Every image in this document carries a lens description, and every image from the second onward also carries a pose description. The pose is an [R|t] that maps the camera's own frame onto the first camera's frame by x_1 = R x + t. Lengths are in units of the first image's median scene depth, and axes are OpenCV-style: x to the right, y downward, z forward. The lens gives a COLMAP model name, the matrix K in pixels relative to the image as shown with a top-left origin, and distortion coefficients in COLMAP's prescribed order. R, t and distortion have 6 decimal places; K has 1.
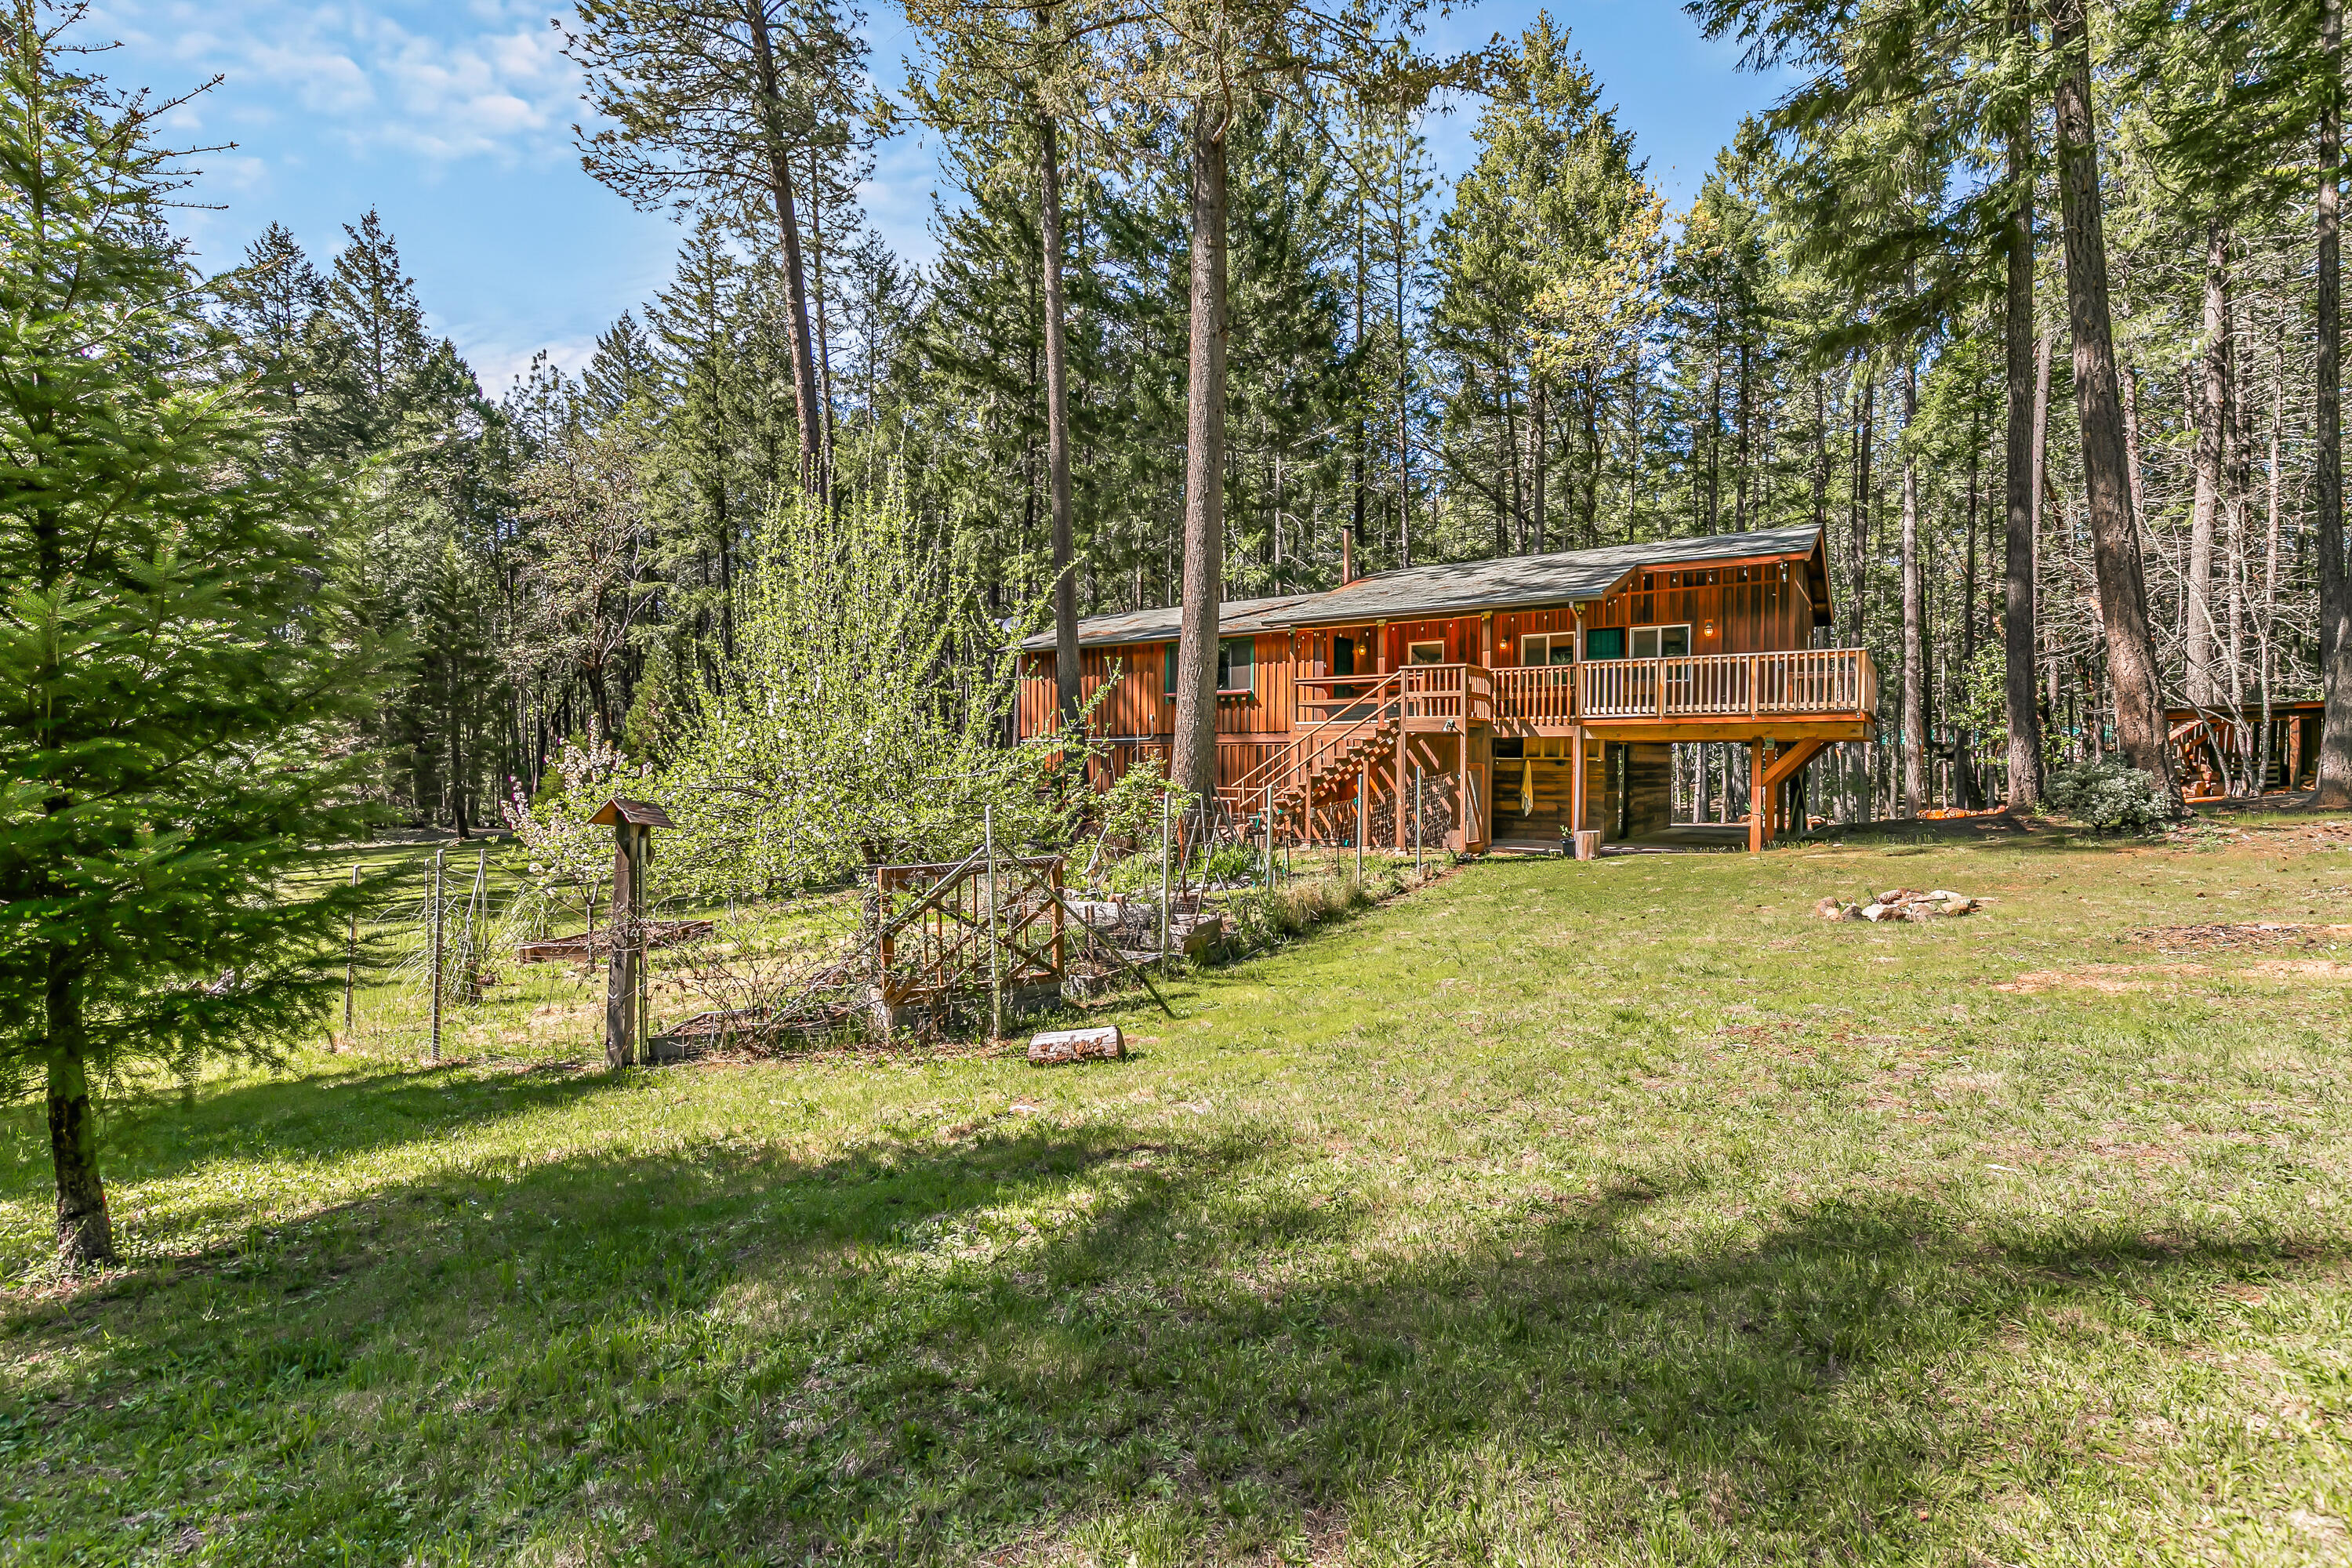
lens RADIAL K [[1077.5, 0, 1171.2], [0, 1077.5, 792.7], [0, 0, 1]] dist [-0.000913, -0.000719]
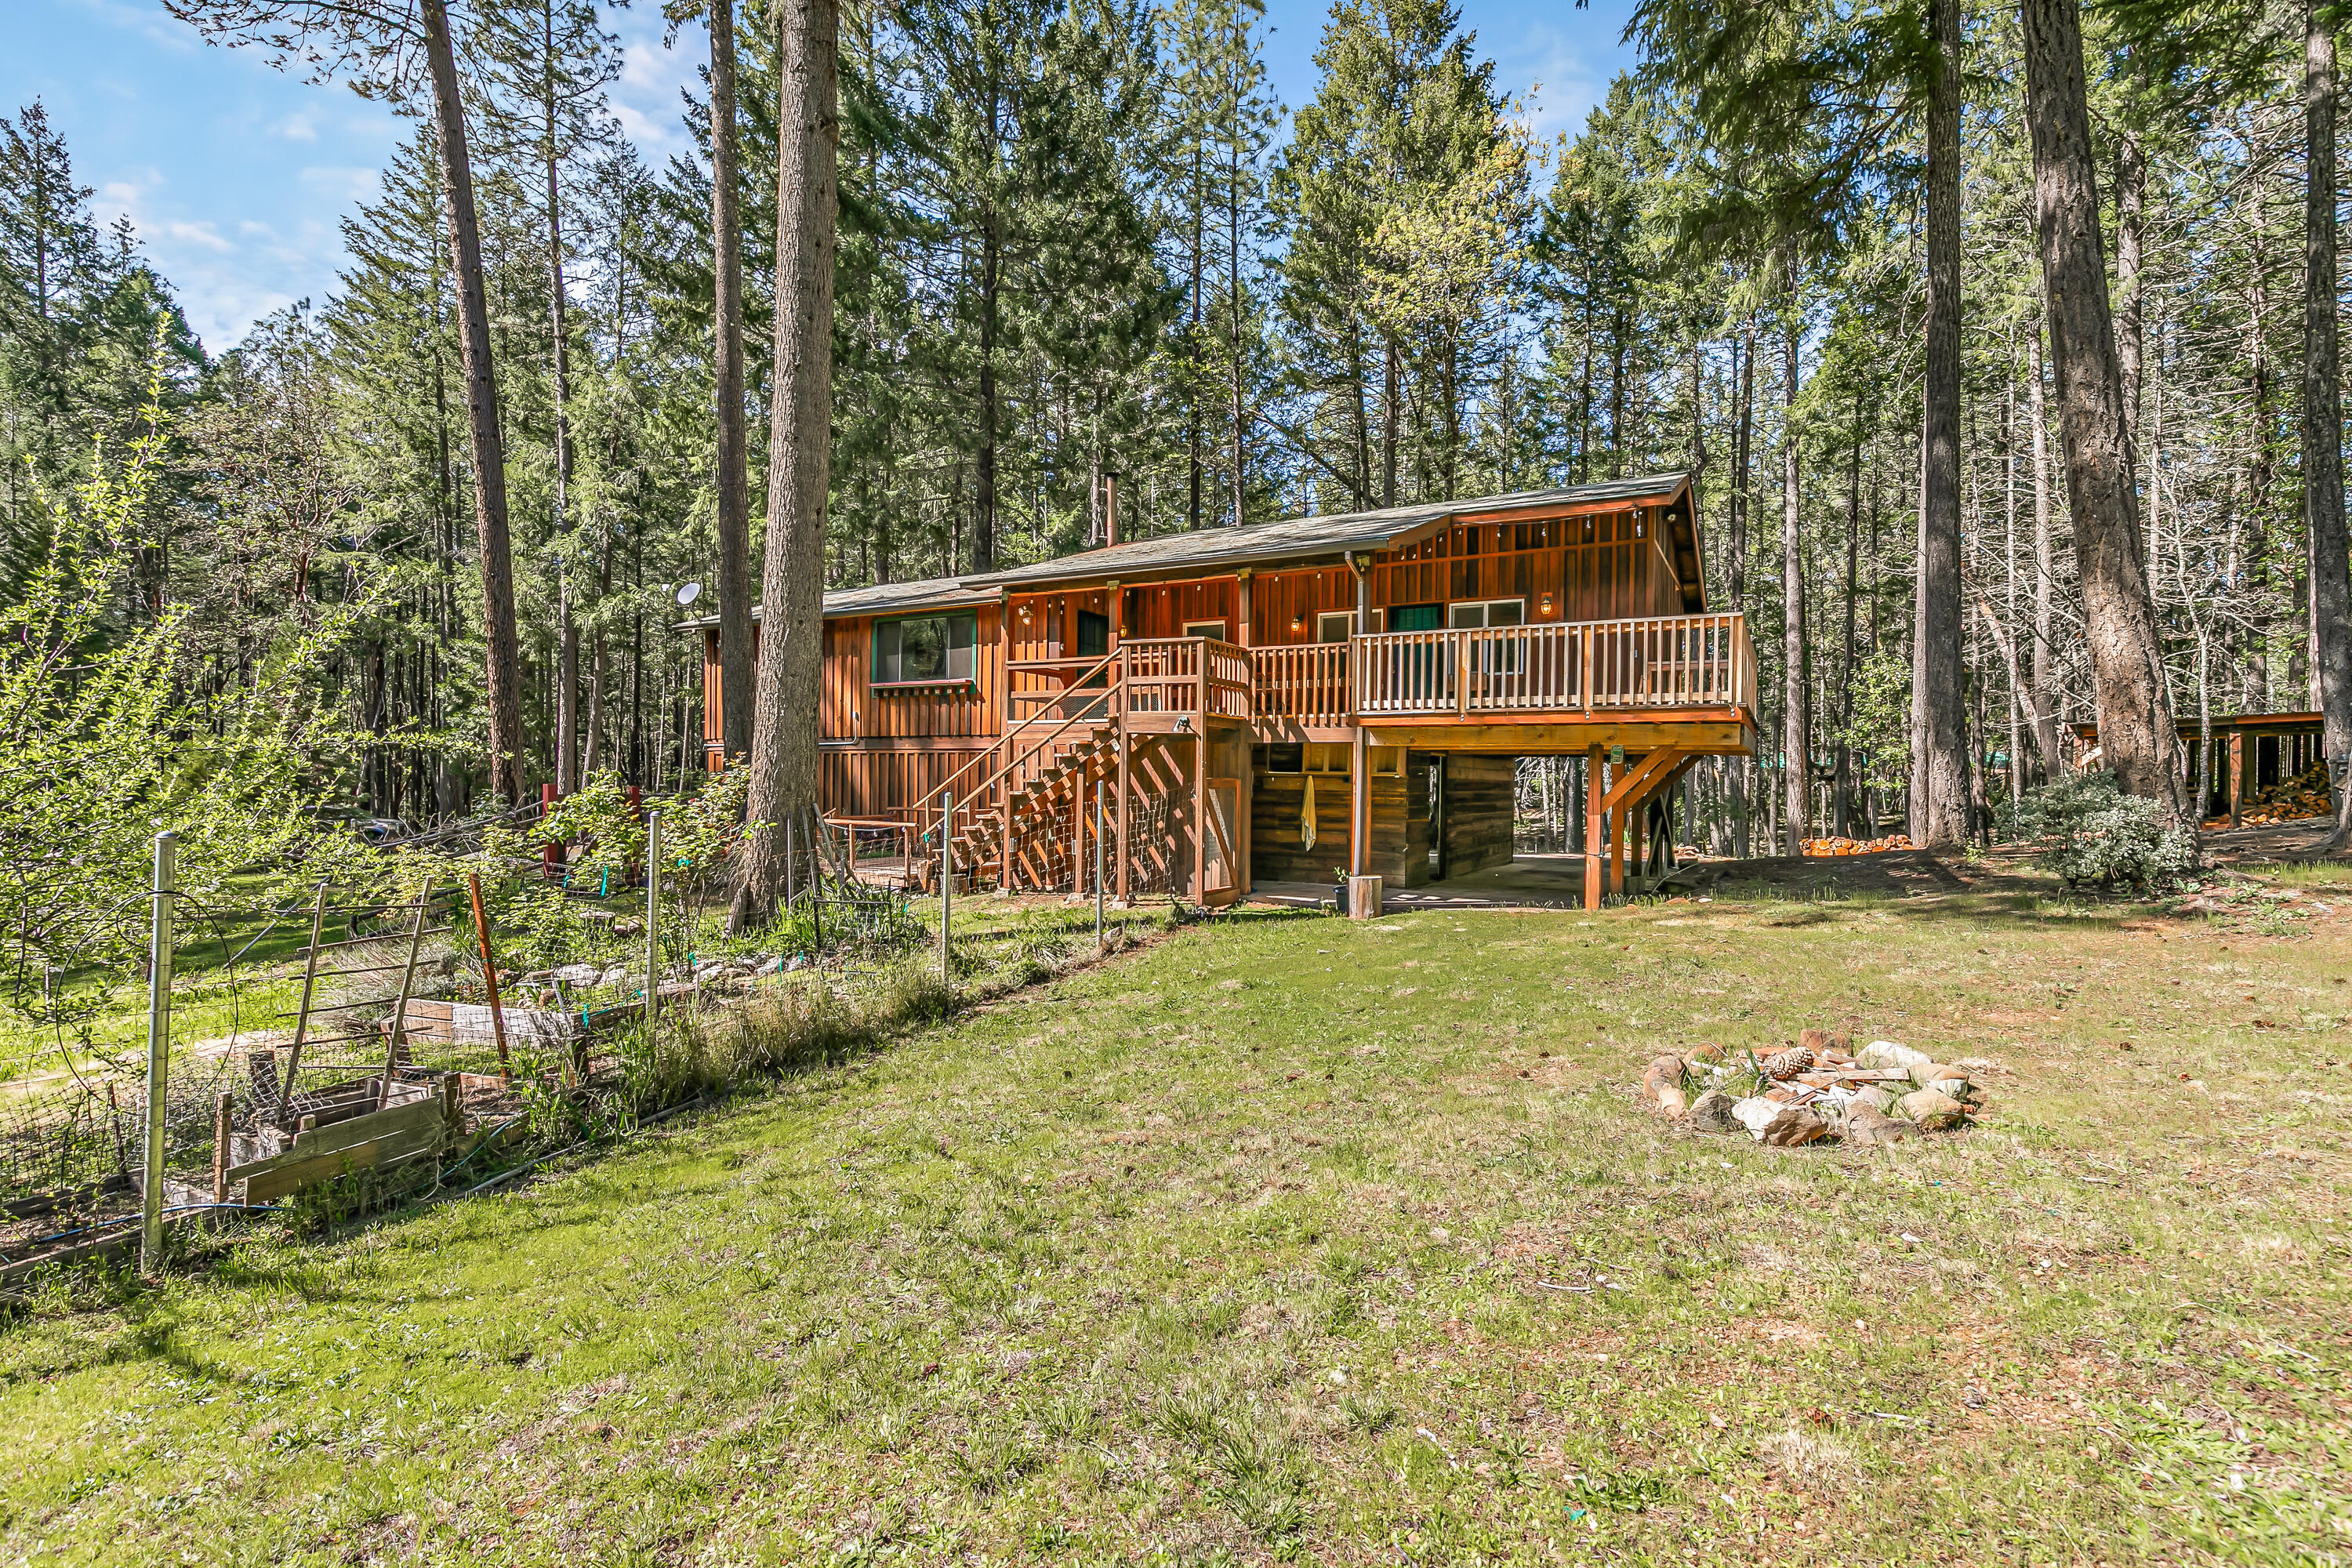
lens RADIAL K [[1077.5, 0, 1171.2], [0, 1077.5, 792.7], [0, 0, 1]] dist [-0.000913, -0.000719]
pose [[0.996489, 0.010041, 0.083118, 0.180315], [-0.008781, 0.999841, -0.015506, -0.006060], [-0.083260, 0.014721, 0.996419, 0.277902]]
